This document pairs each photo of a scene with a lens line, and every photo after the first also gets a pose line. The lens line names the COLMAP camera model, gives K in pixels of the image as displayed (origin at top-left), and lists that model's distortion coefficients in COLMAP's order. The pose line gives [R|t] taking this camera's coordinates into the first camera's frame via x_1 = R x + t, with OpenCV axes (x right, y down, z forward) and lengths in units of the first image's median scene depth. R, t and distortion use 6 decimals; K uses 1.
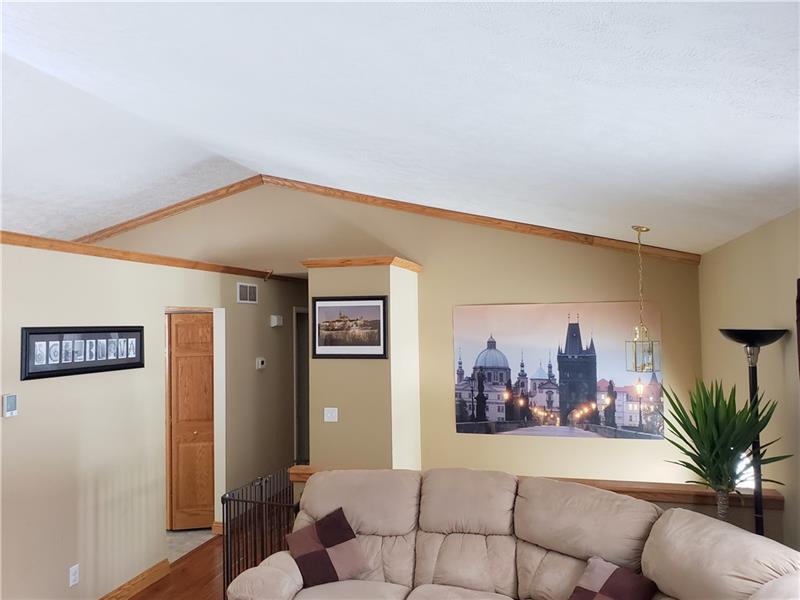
lens RADIAL K [[621.0, 0, 397.7], [0, 621.0, 302.1], [0, 0, 1]] dist [0.059282, -0.034275]
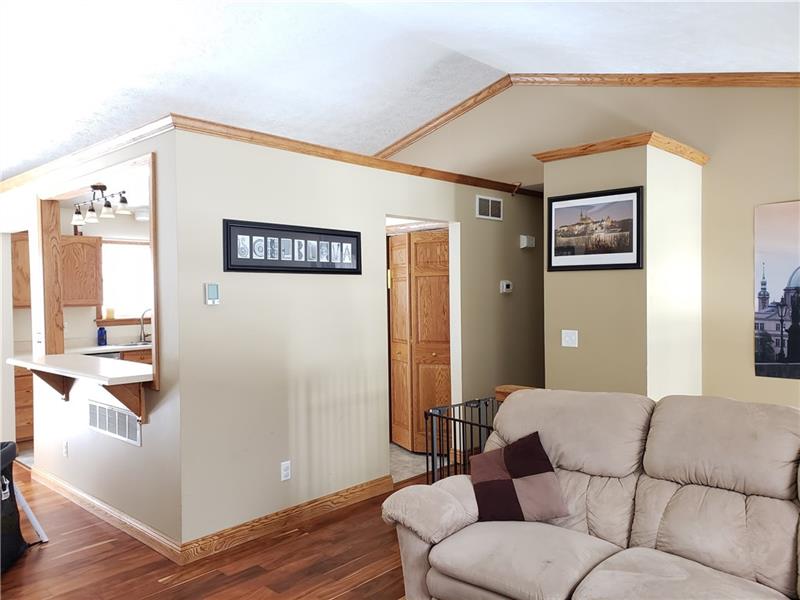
lens RADIAL K [[621.0, 0, 397.7], [0, 621.0, 302.1], [0, 0, 1]] dist [0.059282, -0.034275]
pose [[0.884901, 0.012086, -0.465622, 0.070191], [0.018741, 0.997930, 0.061520, 0.071324], [0.465402, -0.063166, 0.882843, 0.150024]]
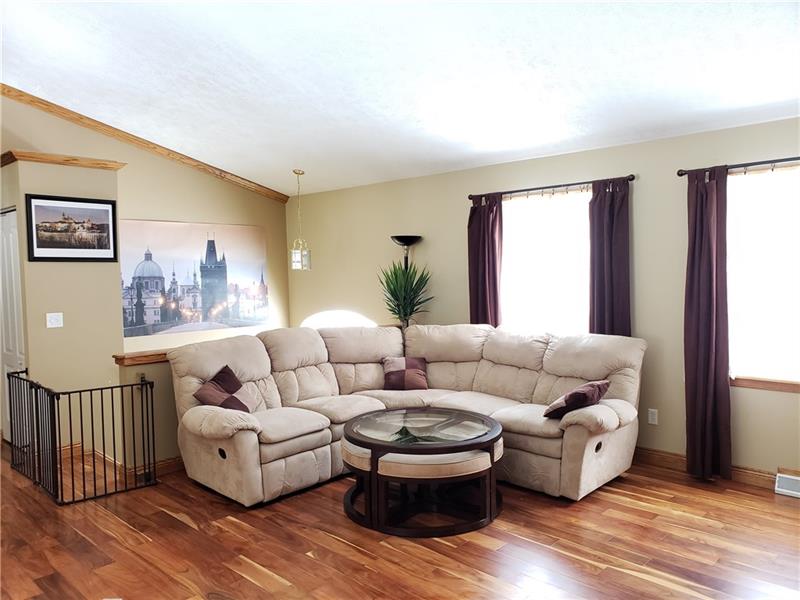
lens RADIAL K [[597.7, 0, 379.3], [0, 597.7, 300.8], [0, 0, 1]] dist [0.052422, 0.000095]
pose [[0.511307, -0.040671, 0.858435, -0.601000], [-0.021729, 0.997948, 0.060223, 0.077416], [-0.859124, -0.049445, 0.509374, 0.089548]]
